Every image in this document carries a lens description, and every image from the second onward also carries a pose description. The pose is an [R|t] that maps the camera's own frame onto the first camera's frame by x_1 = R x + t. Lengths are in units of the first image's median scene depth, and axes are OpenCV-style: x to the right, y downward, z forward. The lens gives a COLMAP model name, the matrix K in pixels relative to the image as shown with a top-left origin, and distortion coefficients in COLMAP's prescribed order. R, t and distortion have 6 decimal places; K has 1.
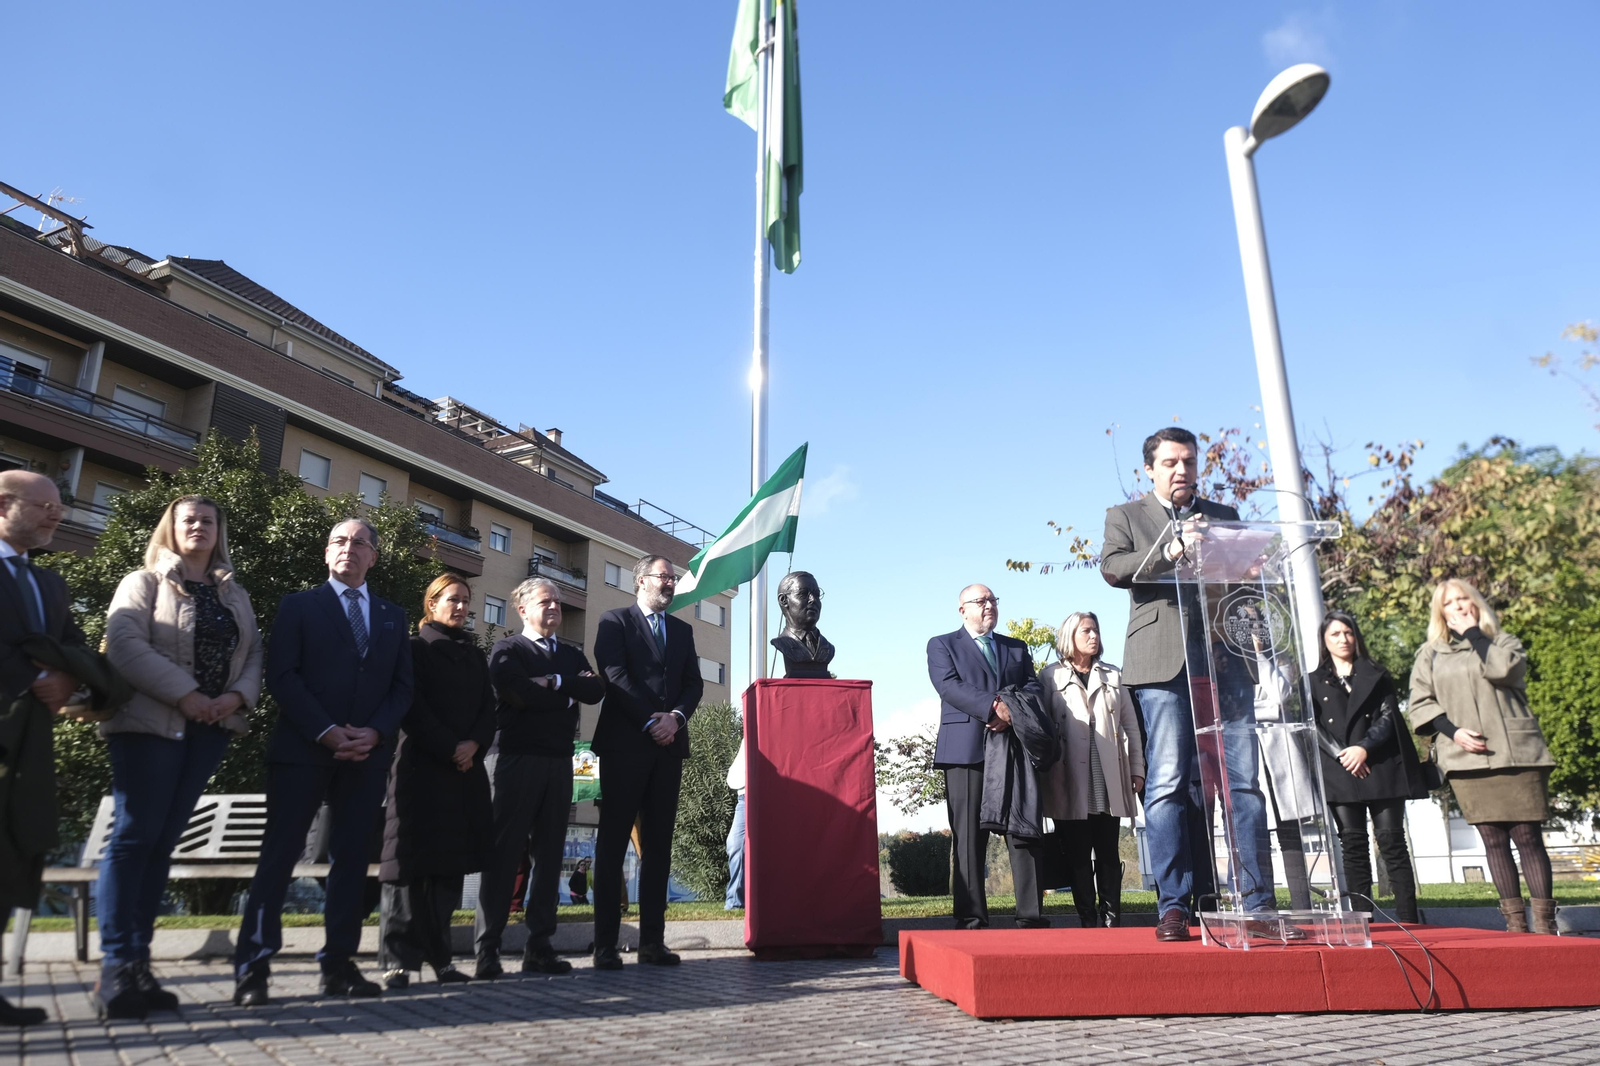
lens RADIAL K [[1134.7, 0, 797.3], [0, 1134.7, 526.7], [0, 0, 1]] dist [-0.031754, 0.085738]
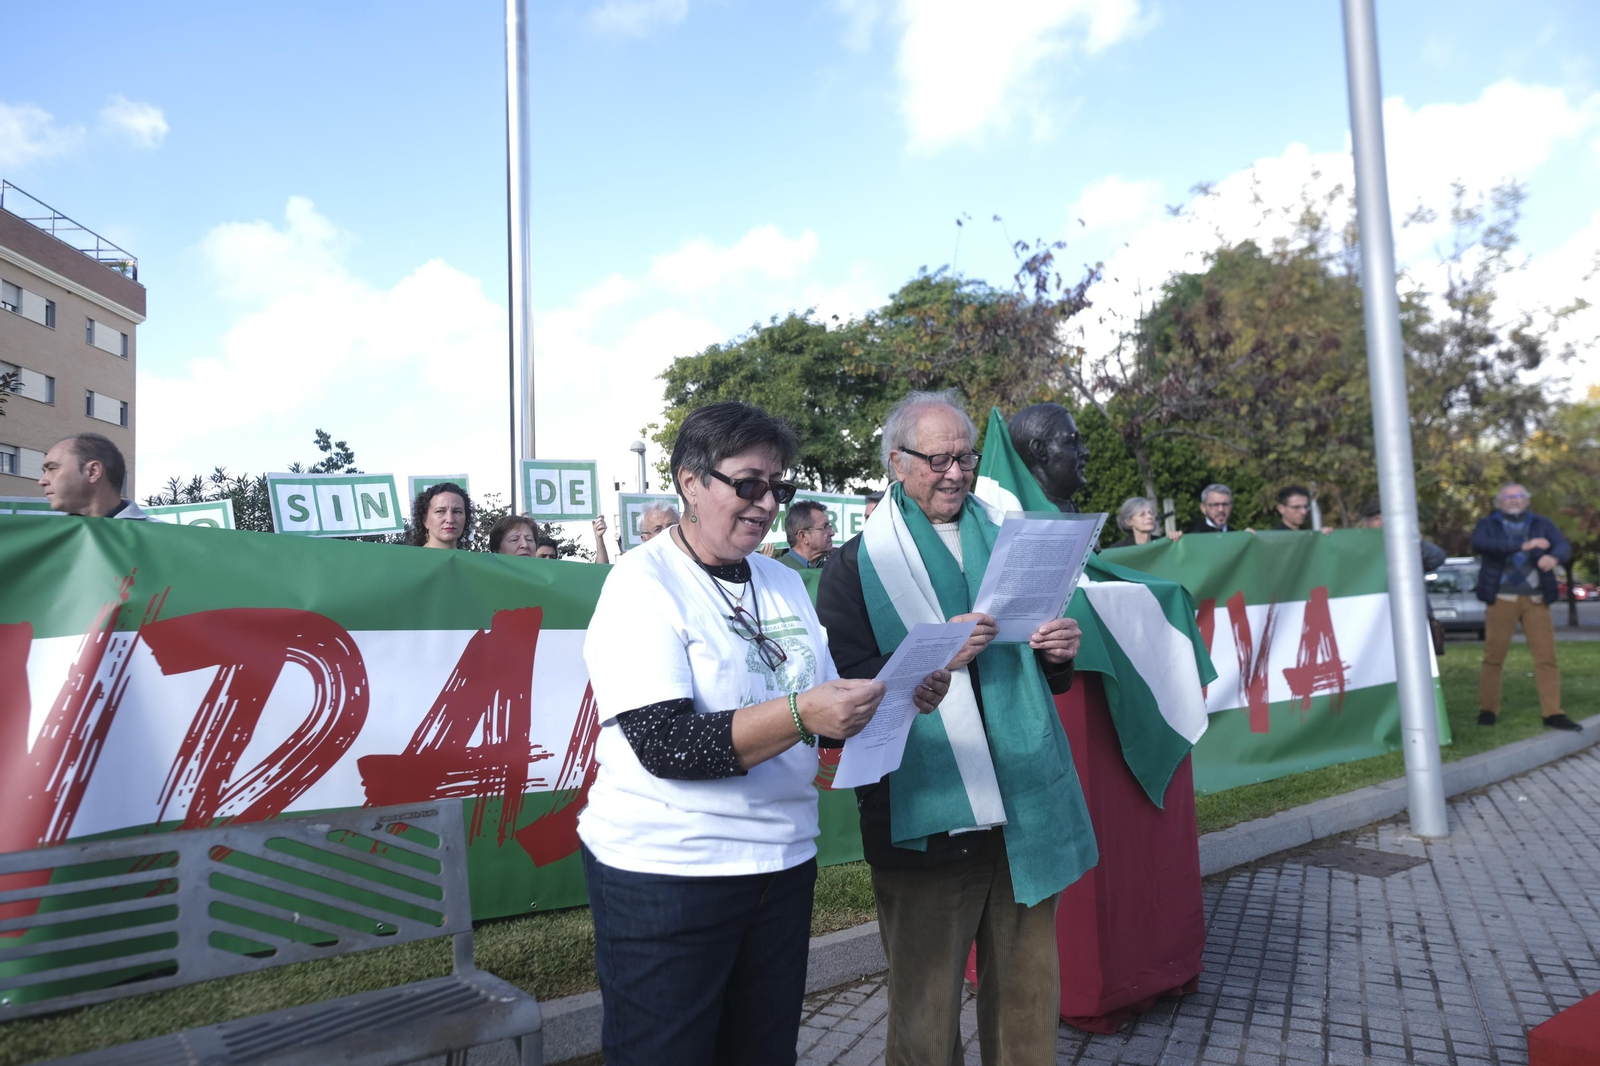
lens RADIAL K [[1076.5, 0, 799.2], [0, 1076.5, 530.3], [0, 0, 1]] dist [0.019892, 0.005066]
pose [[0.860299, 0.018053, 0.509471, -0.069267], [-0.129125, 0.974500, 0.183510, 0.002225], [-0.493166, -0.223659, 0.840692, 0.089727]]
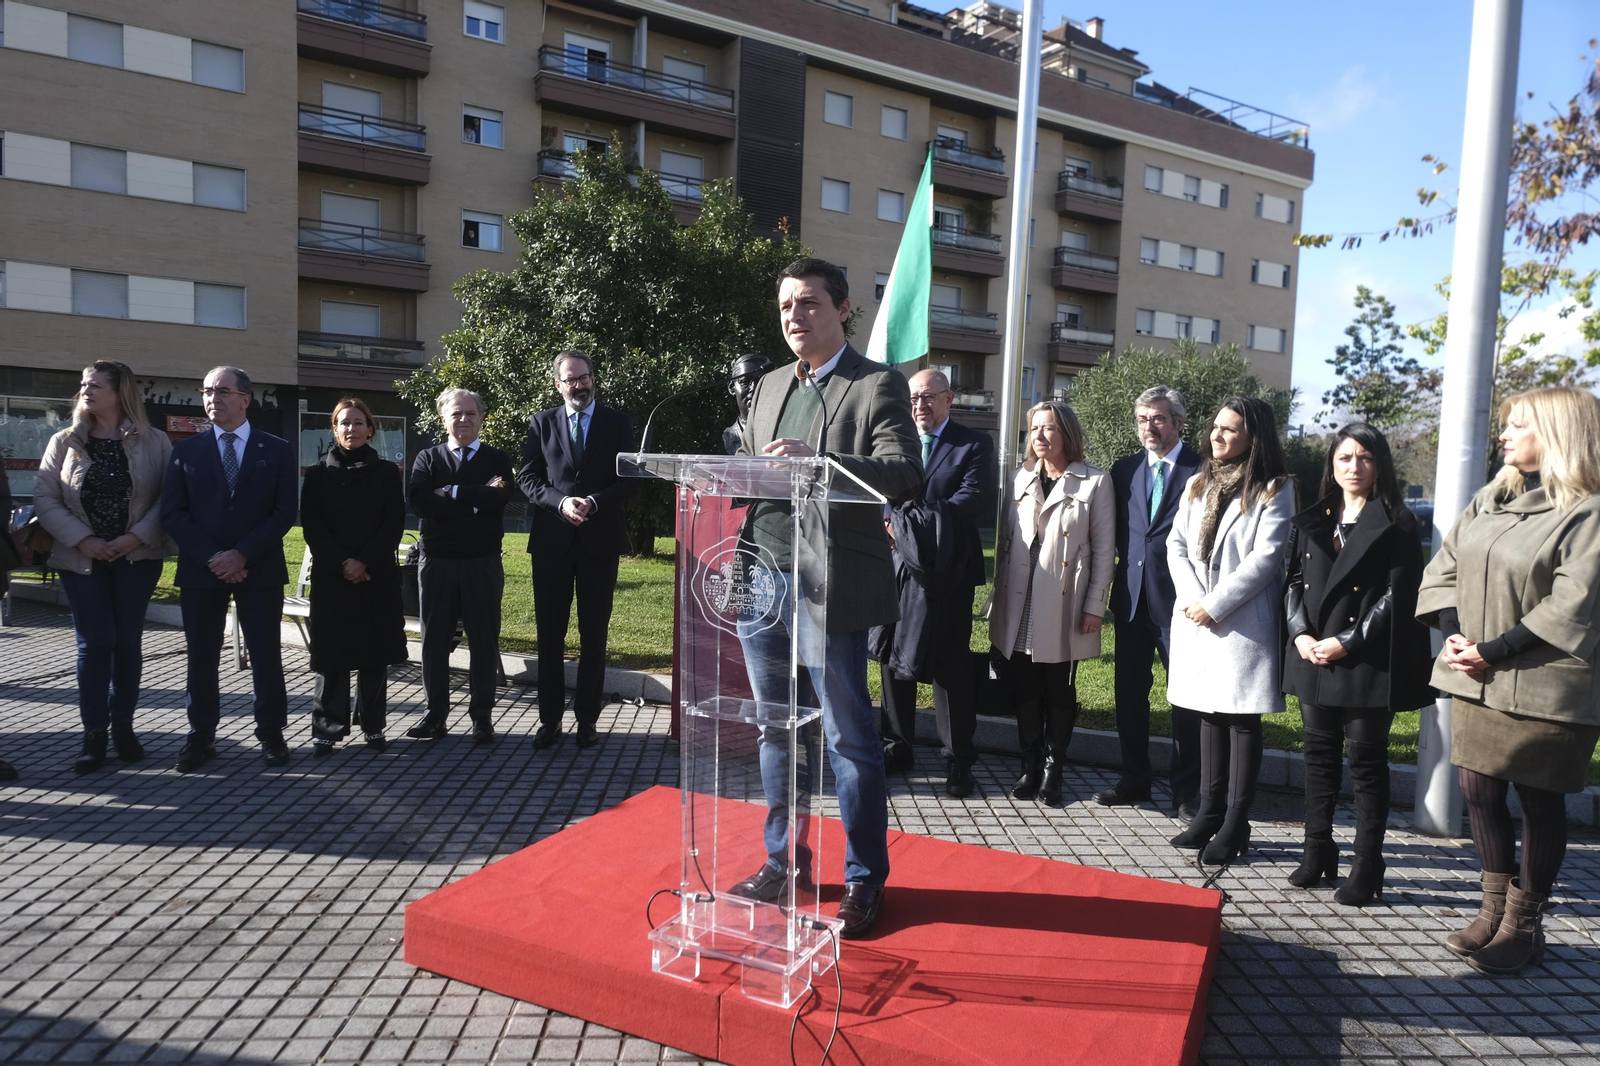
lens RADIAL K [[1076.5, 0, 799.2], [0, 1076.5, 530.3], [0, 0, 1]] dist [0.019892, 0.005066]
pose [[0.861511, 0.069334, -0.502983, 0.079689], [0.115610, 0.937824, 0.327292, -0.017449], [0.494402, -0.340115, 0.799930, 0.046697]]
